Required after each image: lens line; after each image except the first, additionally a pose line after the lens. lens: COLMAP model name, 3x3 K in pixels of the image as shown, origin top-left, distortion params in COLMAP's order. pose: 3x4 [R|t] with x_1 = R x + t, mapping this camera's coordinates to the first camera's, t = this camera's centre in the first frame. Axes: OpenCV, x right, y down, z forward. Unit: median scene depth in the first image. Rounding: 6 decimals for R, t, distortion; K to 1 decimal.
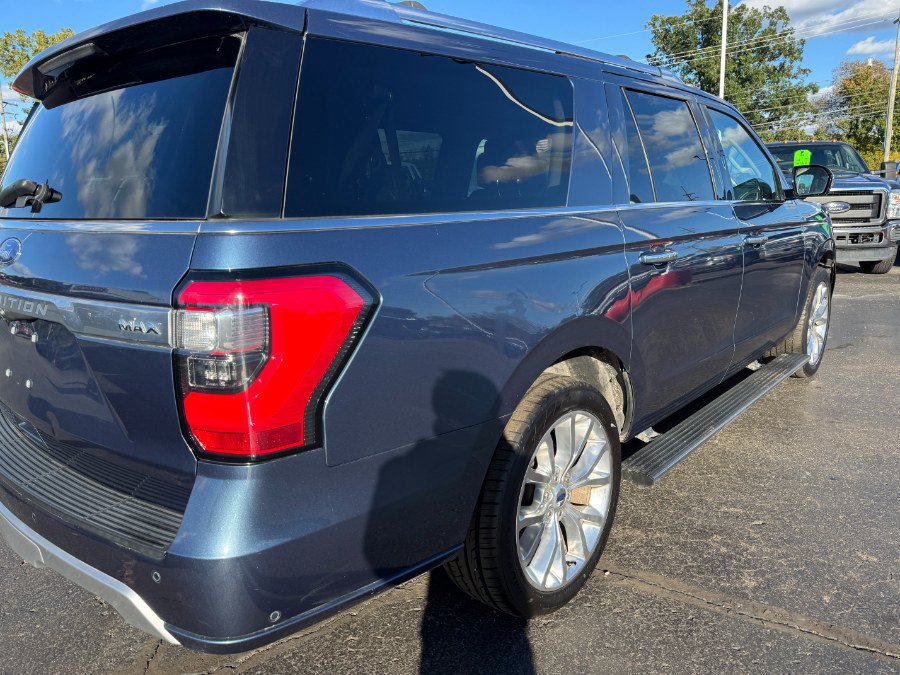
lens RADIAL K [[638.2, 0, 450.0], [0, 638.2, 337.5], [0, 0, 1]] dist [0.007267, 0.003953]
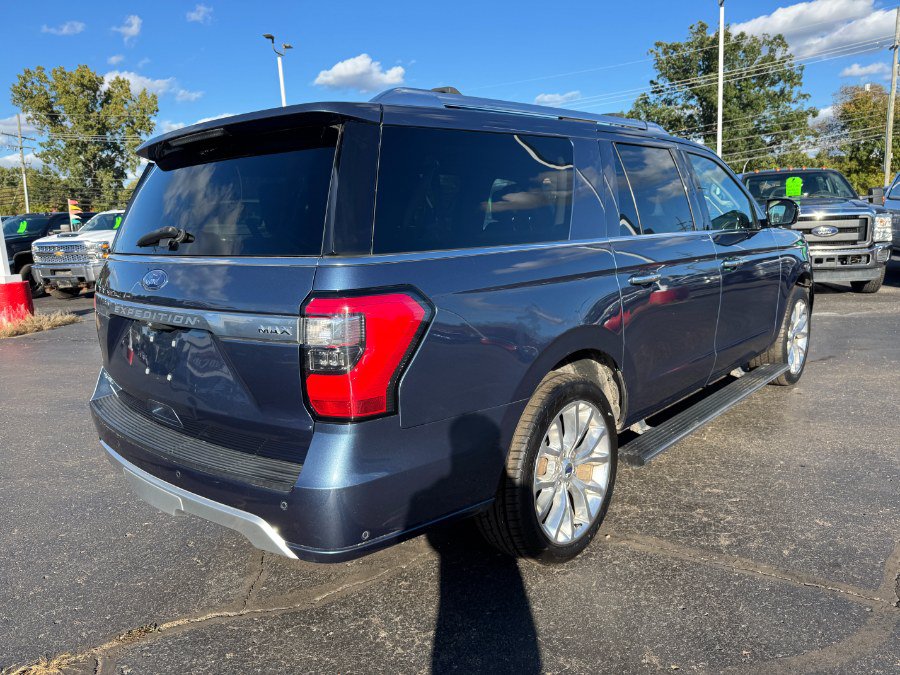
lens RADIAL K [[651.6, 0, 450.0], [0, 651.6, 337.5], [0, 0, 1]] dist [0.035273, -0.025732]
pose [[0.999918, -0.010119, -0.007865, -0.042161], [0.009789, 0.999114, -0.040938, 0.036091], [0.008272, 0.040857, 0.999131, -0.265968]]
